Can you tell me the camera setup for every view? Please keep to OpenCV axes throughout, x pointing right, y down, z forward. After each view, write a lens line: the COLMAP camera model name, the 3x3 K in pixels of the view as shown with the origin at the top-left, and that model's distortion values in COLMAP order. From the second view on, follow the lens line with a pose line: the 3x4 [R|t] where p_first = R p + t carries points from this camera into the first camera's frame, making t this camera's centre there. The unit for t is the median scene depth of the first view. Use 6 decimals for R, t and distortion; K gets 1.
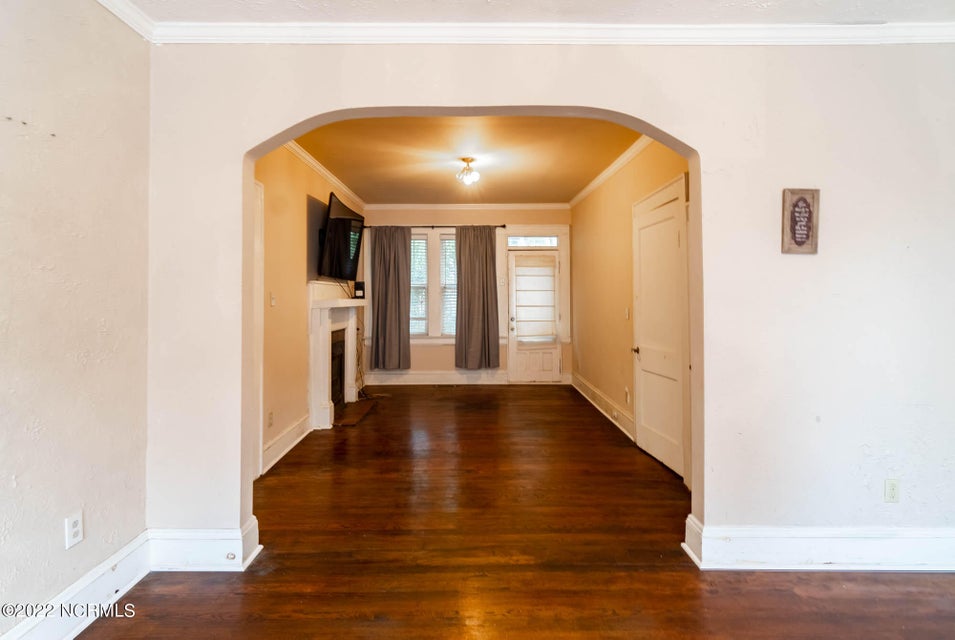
lens RADIAL K [[466.9, 0, 467.4], [0, 466.9, 290.7], [0, 0, 1]] dist [-0.001570, 0.000145]
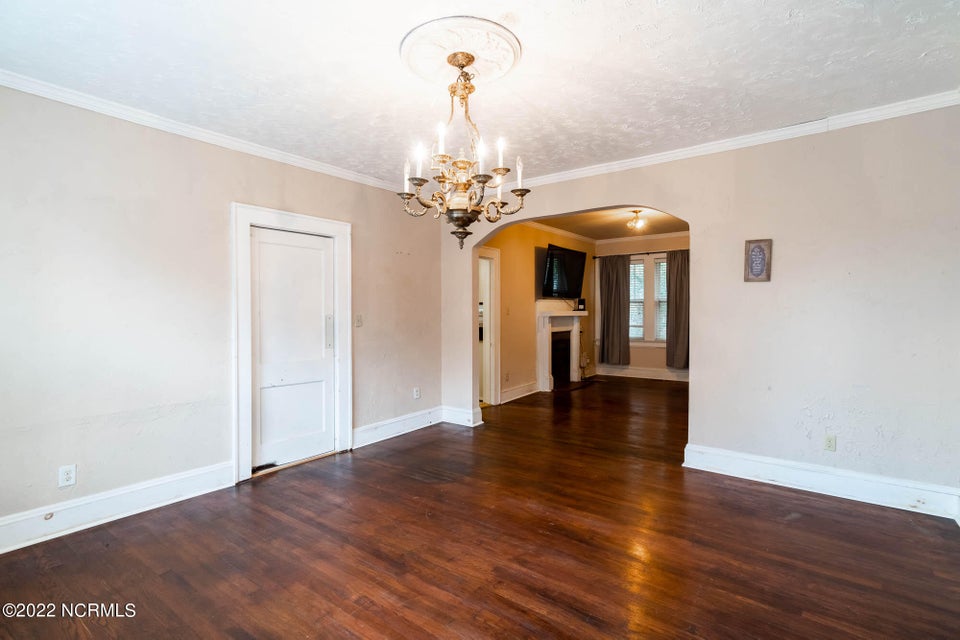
lens RADIAL K [[457.4, 0, 470.6], [0, 457.4, 316.4], [0, 0, 1]] dist [-0.001680, -0.000485]
pose [[0.794050, 0.006392, -0.607819, 0.299061], [0.011487, 0.999608, 0.025519, -0.004363], [0.607744, -0.027246, 0.793666, -0.269396]]
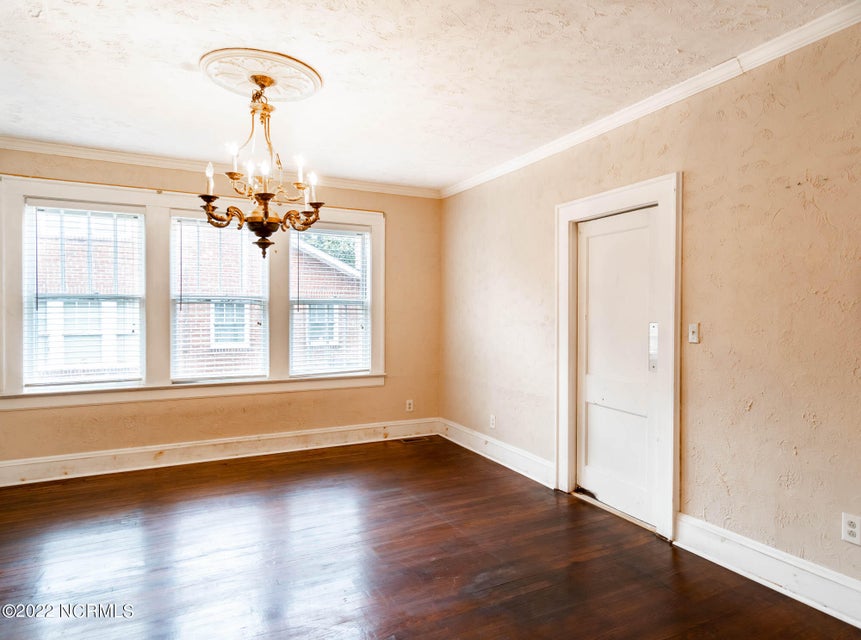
lens RADIAL K [[480.4, 0, 430.5], [0, 480.4, 320.0], [0, 0, 1]] dist [-0.000953, 0.000015]
pose [[-0.878034, 0.006298, -0.478556, 0.146488], [0.009895, 0.999939, -0.004996, 0.007645], [0.478495, -0.009122, -0.878043, 0.417826]]
